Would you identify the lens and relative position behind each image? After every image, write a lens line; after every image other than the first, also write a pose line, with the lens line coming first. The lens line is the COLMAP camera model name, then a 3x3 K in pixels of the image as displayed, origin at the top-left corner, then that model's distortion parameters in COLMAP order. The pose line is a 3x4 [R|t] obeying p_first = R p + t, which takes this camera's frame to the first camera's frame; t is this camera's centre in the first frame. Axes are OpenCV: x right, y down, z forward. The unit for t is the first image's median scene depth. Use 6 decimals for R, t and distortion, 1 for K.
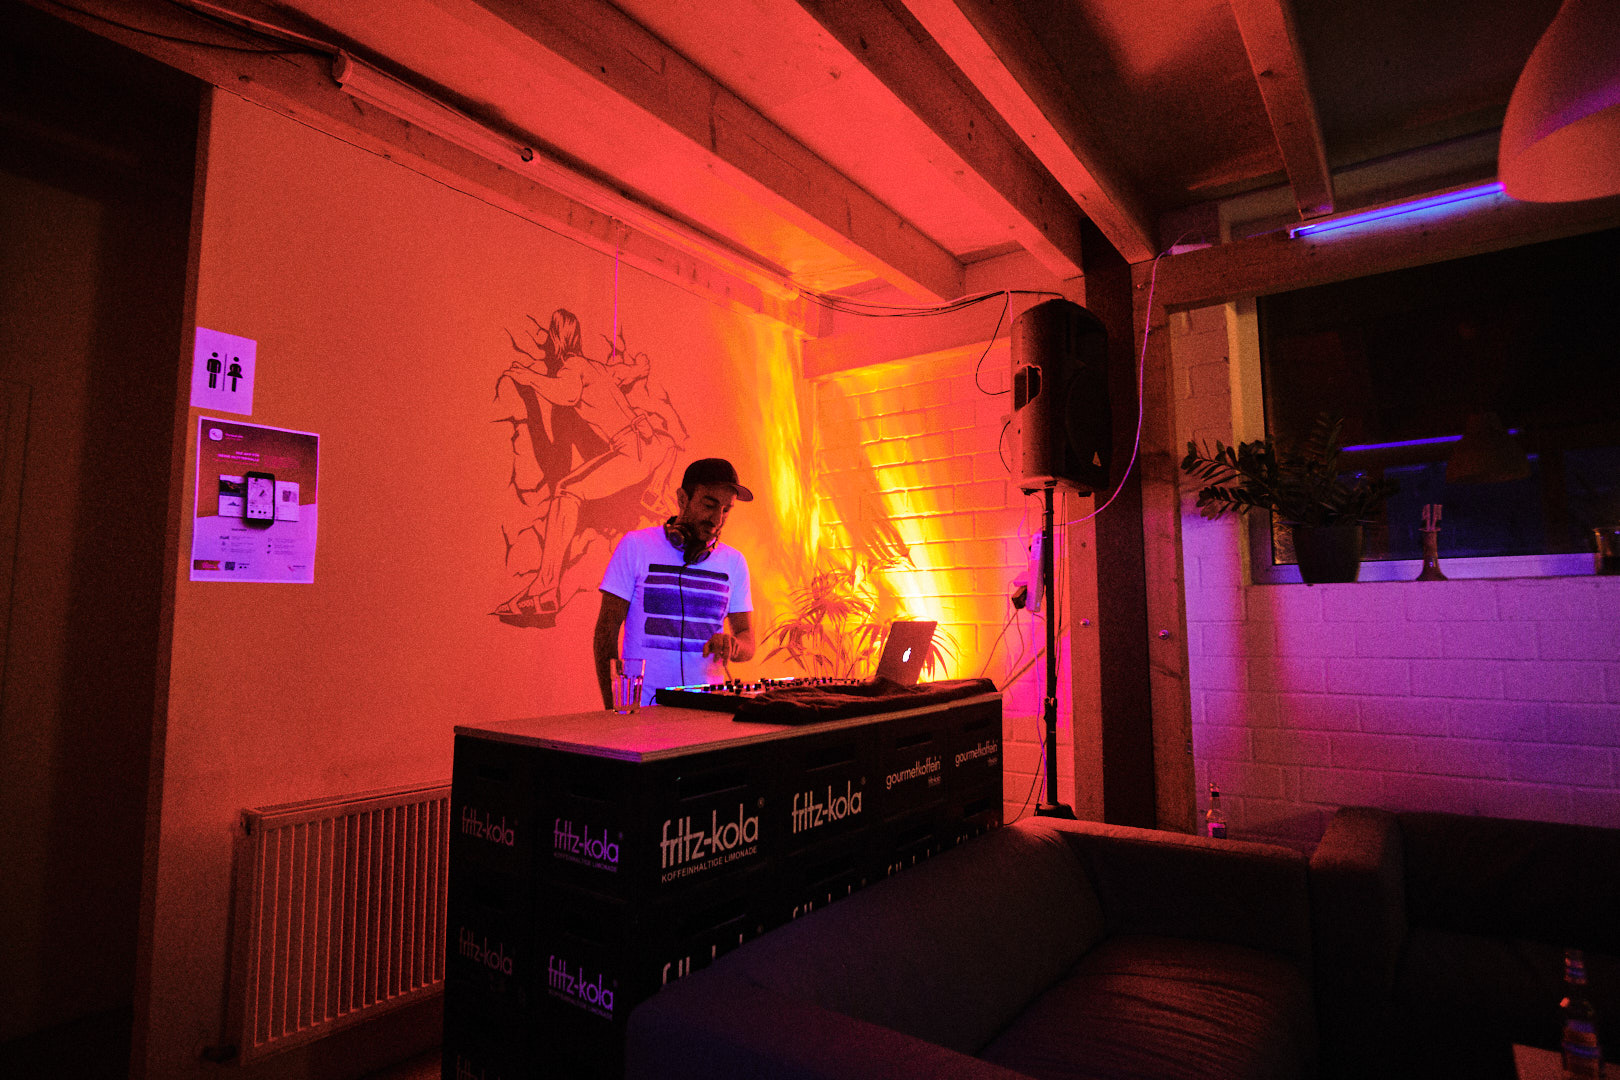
lens RADIAL K [[869.8, 0, 809.4], [0, 869.8, 538.3], [0, 0, 1]] dist [-0.003413, -0.000508]
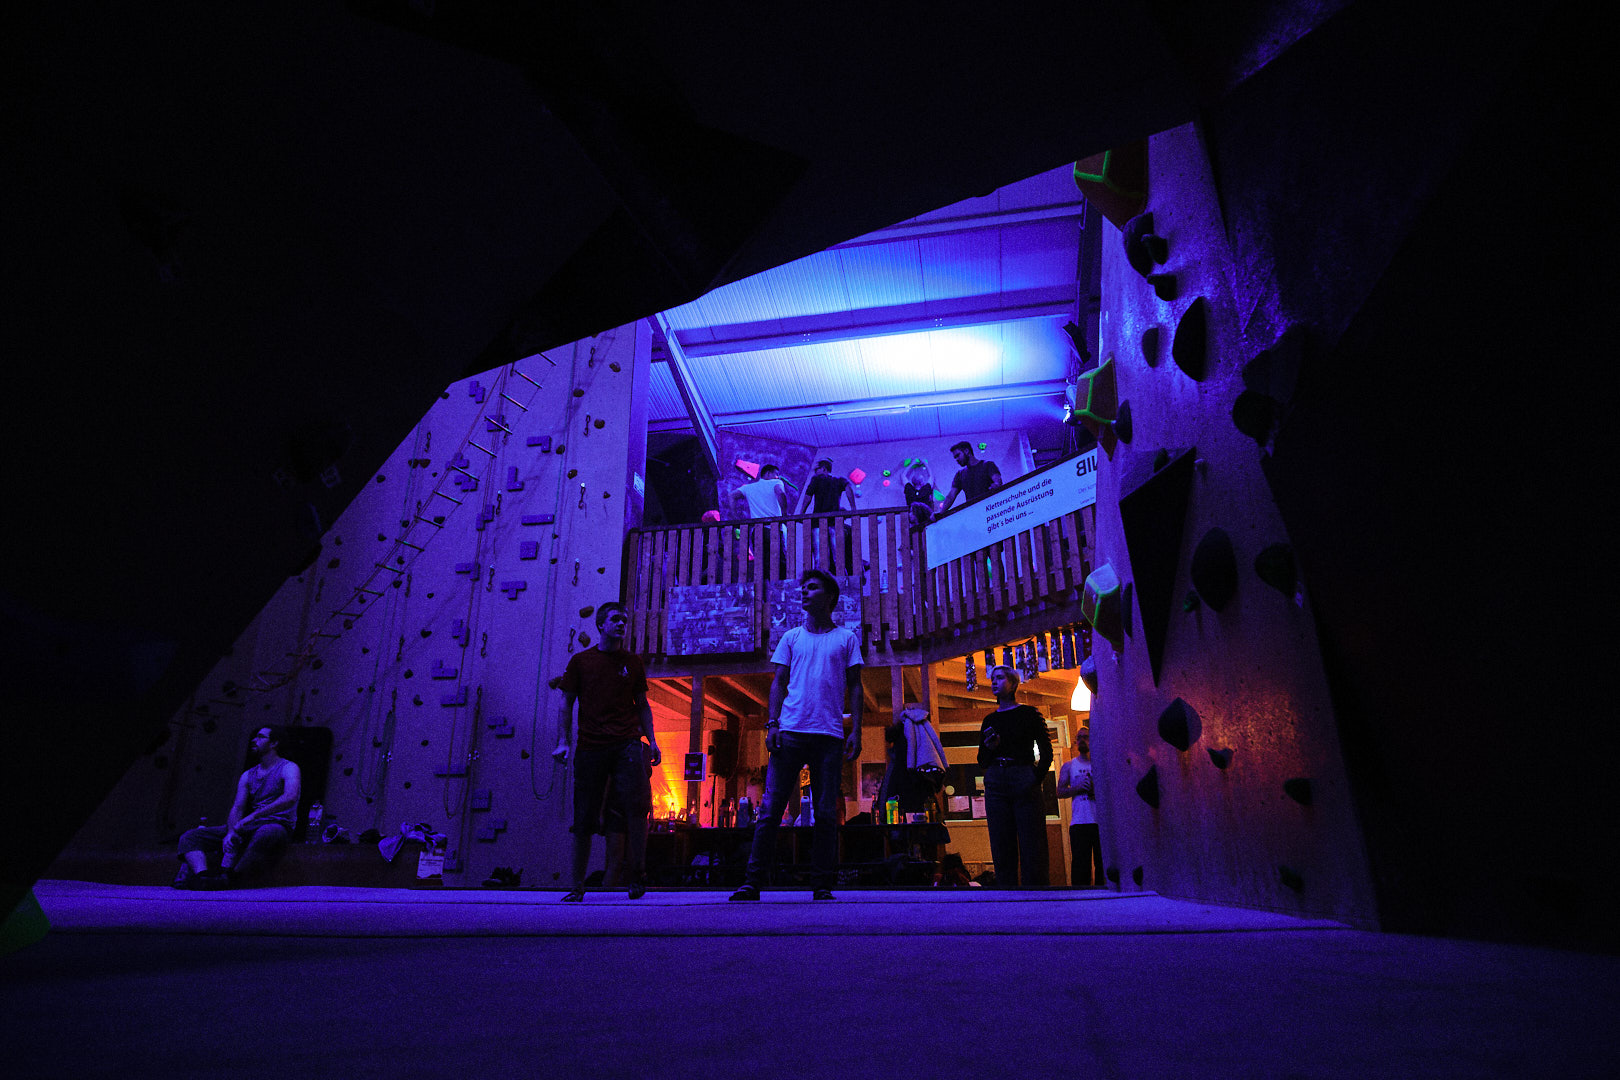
lens RADIAL K [[869.8, 0, 812.8], [0, 869.8, 541.0], [0, 0, 1]] dist [-0.003413, -0.000508]
pose [[0.914984, 0.147538, 0.375548, -0.960107], [-0.040136, 0.959414, -0.279130, 0.003993], [-0.401488, 0.240327, 0.883770, -2.927808]]
